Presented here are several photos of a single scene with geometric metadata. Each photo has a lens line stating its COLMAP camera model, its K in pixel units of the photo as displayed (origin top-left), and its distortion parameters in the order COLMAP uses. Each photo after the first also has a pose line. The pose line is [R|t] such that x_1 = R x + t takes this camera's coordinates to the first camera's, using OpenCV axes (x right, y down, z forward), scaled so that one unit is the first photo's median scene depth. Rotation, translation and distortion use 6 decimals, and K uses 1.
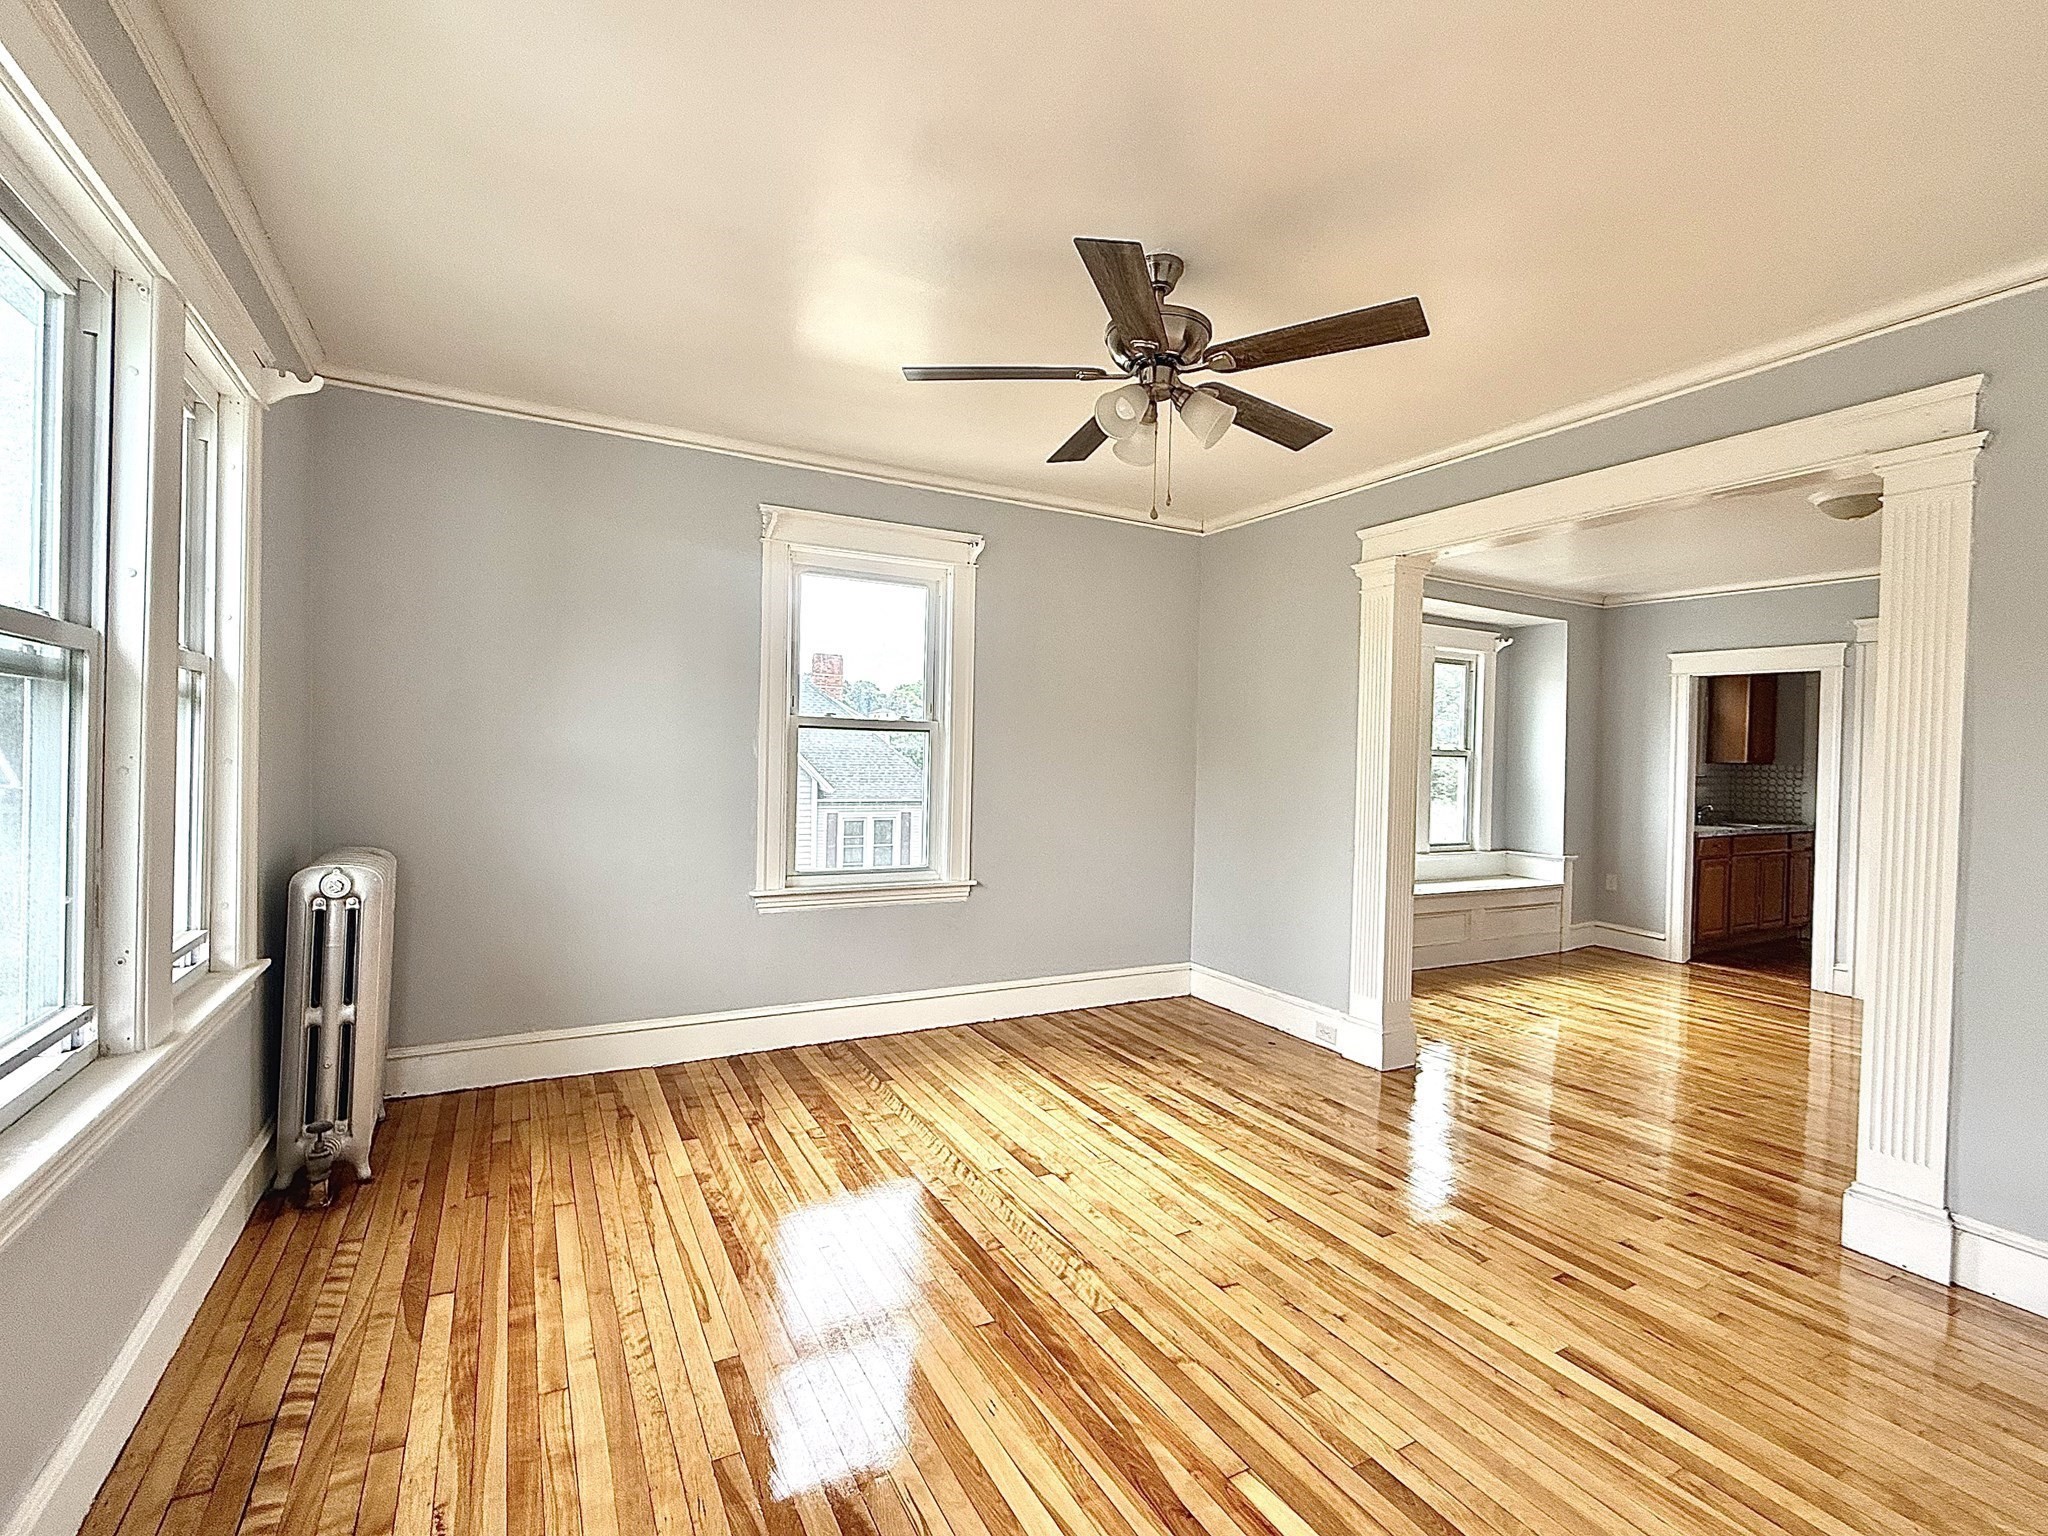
lens RADIAL K [[938.2, 0, 1027.8], [0, 938.2, 767.3], [0, 0, 1]] dist [0.000060, -0.000561]
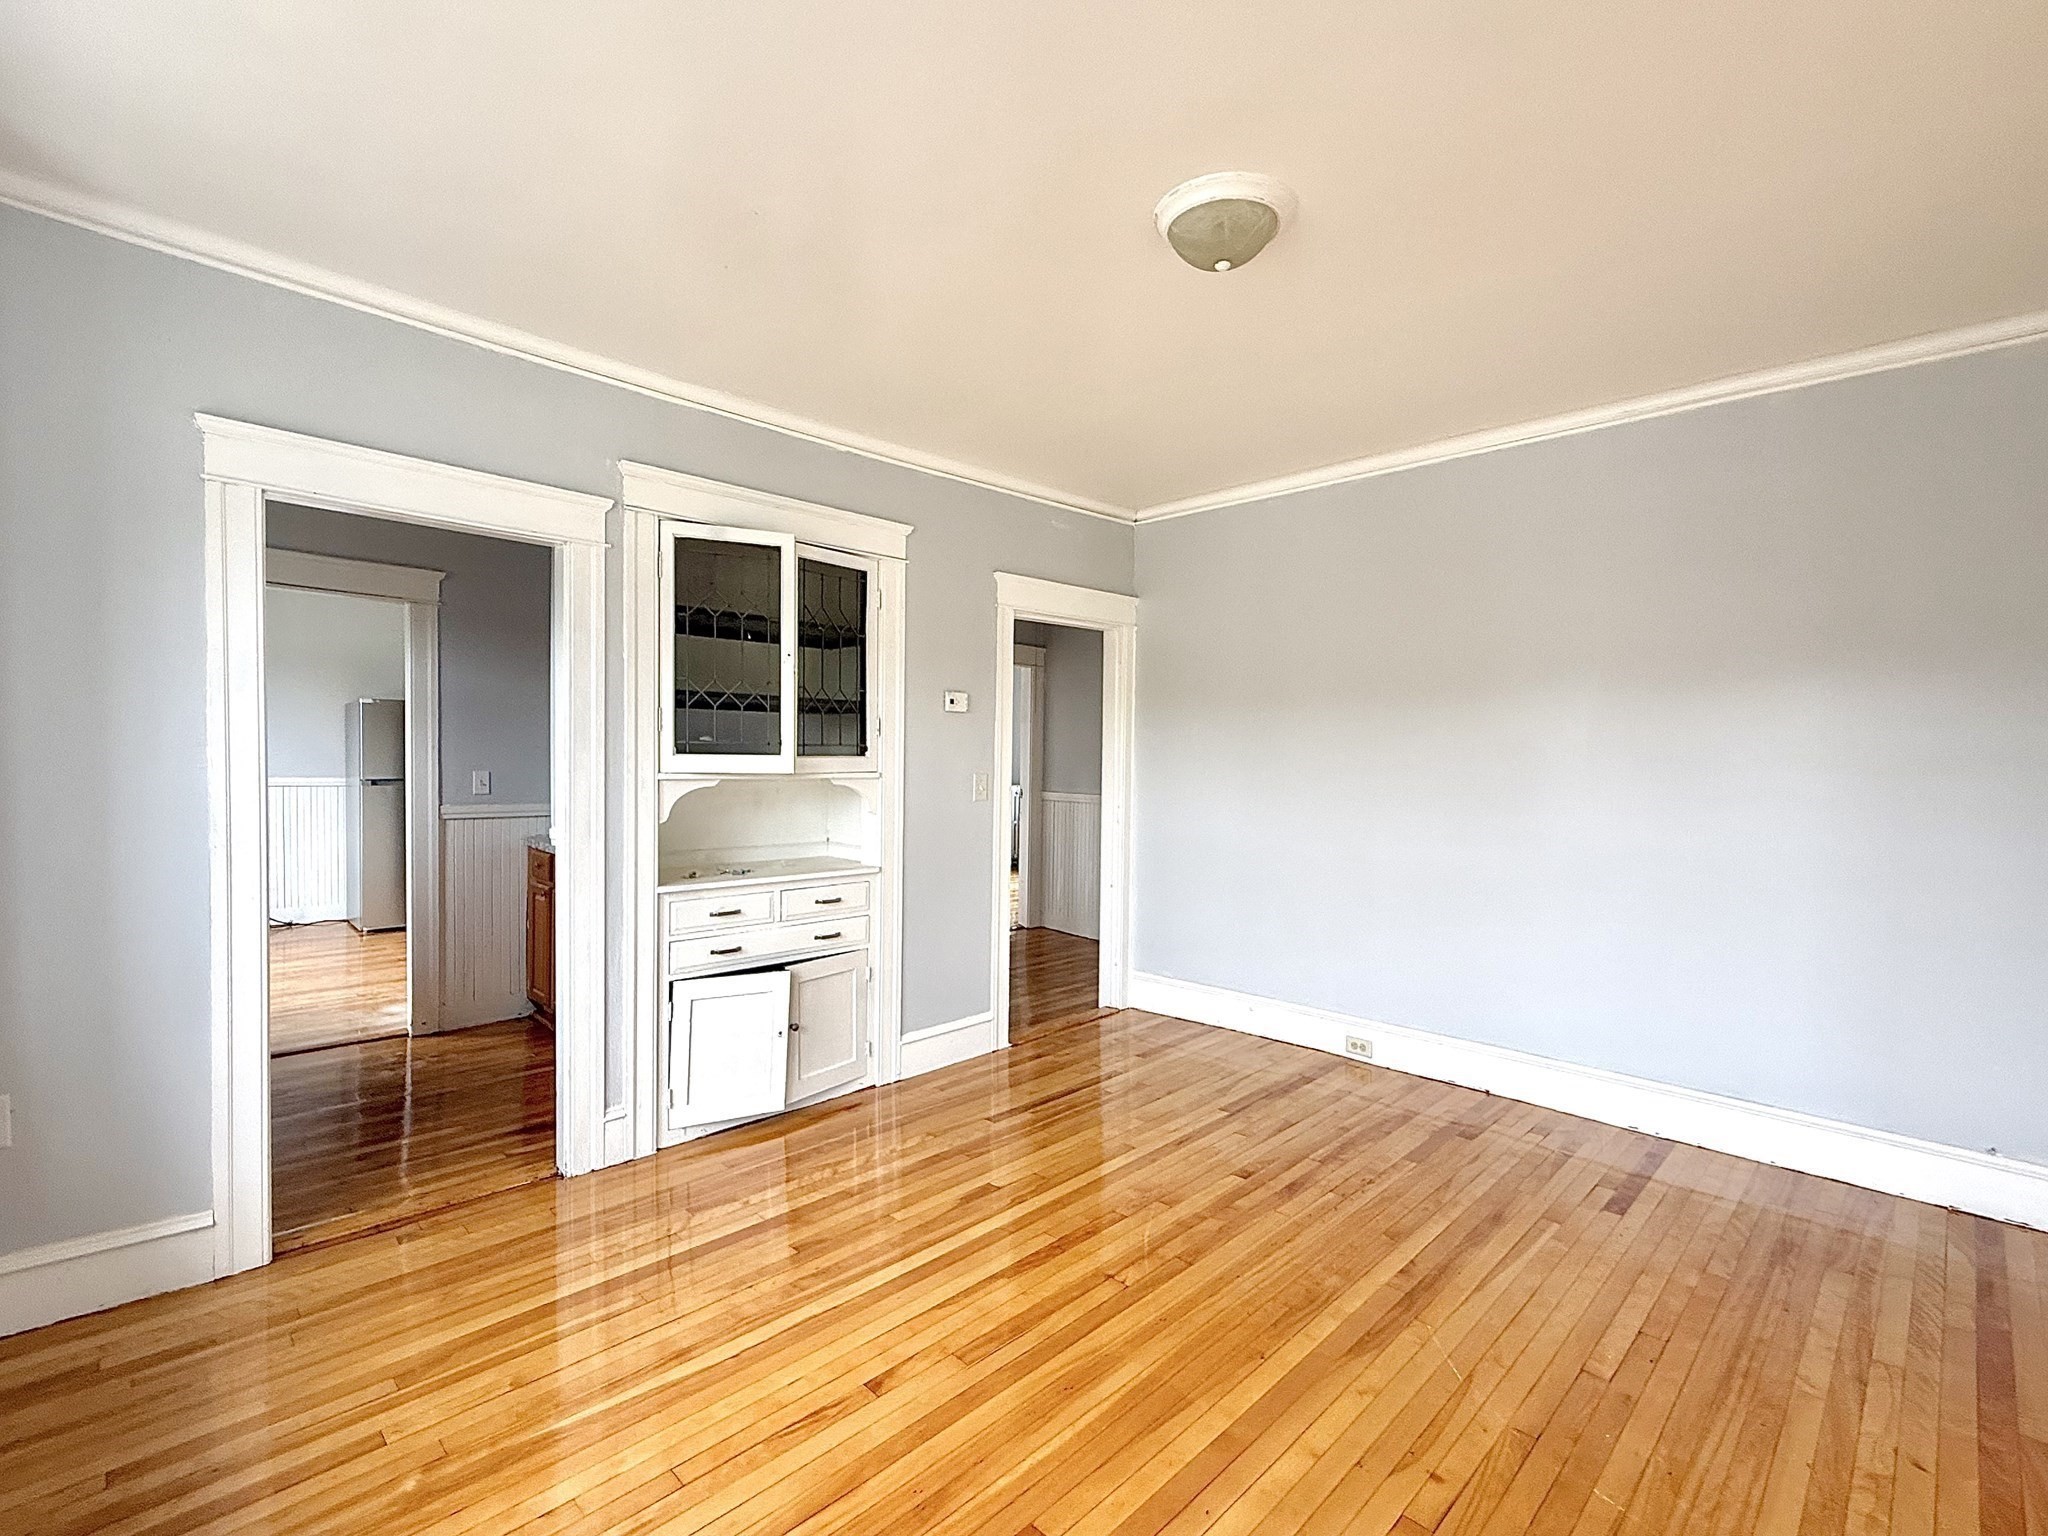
lens RADIAL K [[938.2, 0, 1026.6], [0, 938.2, 775.7], [0, 0, 1]] dist [0.000060, -0.000561]
pose [[-0.278498, -0.049680, 0.959151, 0.475538], [-0.002966, 0.998701, 0.050867, -0.011192], [-0.960432, 0.011321, -0.278283, 1.470153]]
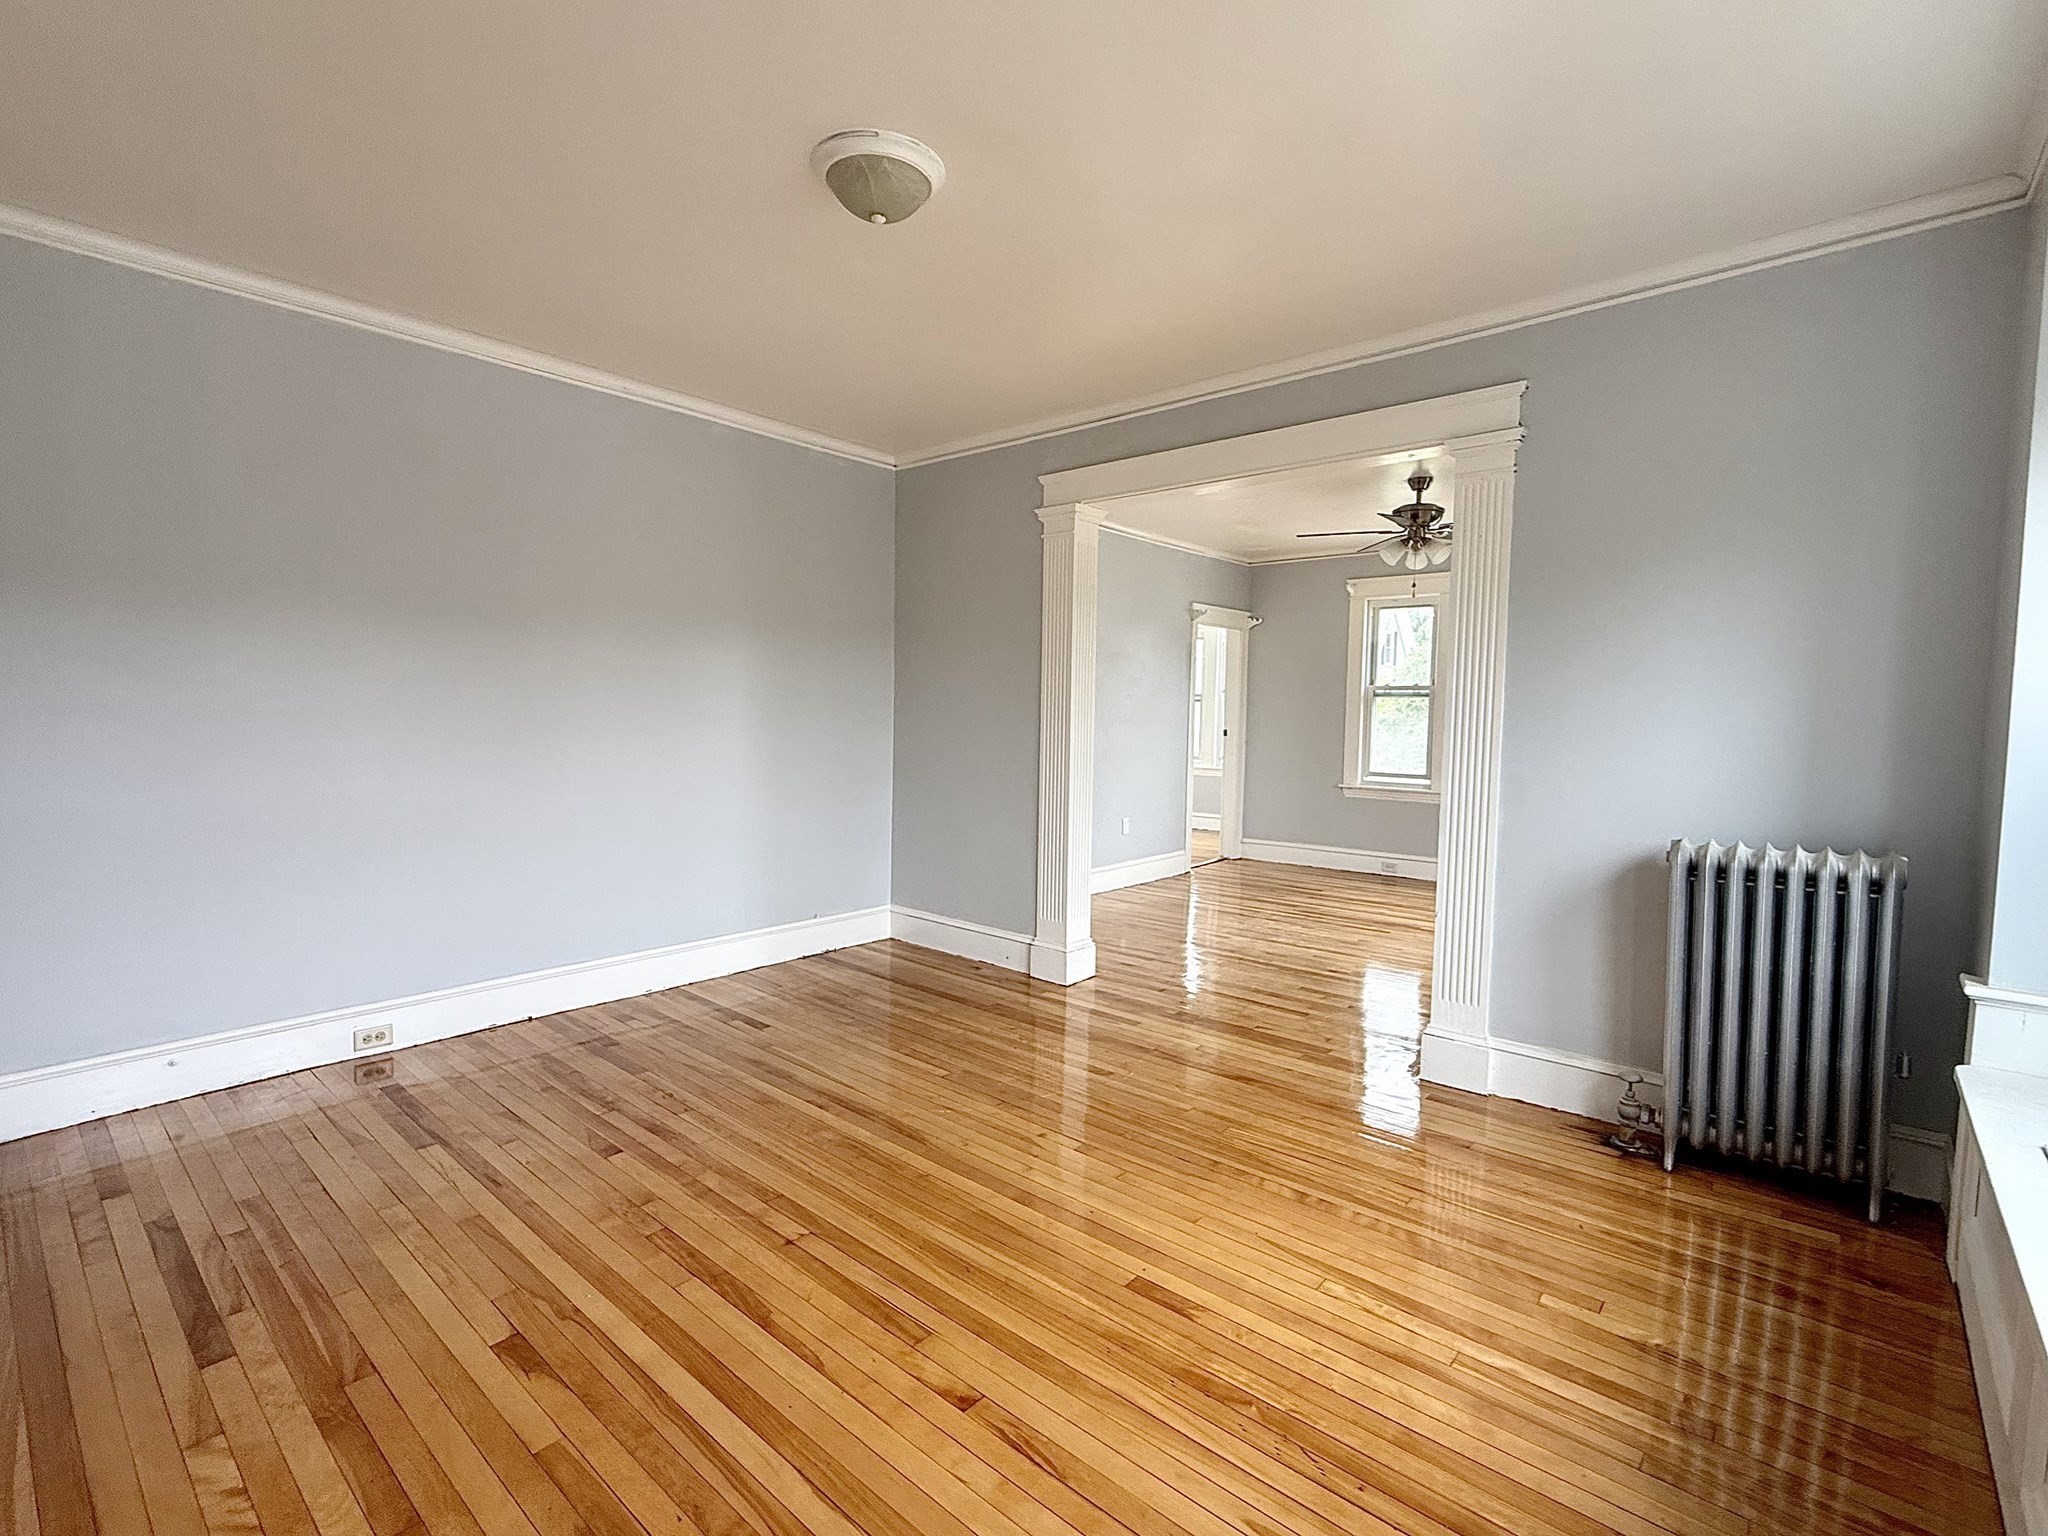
lens RADIAL K [[938.2, 0, 1030.4], [0, 938.2, 774.4], [0, 0, 1]] dist [0.000060, -0.000561]
pose [[-0.935242, -0.015267, -0.353681, 1.160067], [-0.043861, 0.996369, 0.072974, 0.016924], [0.351282, 0.083761, -0.932515, 1.843315]]
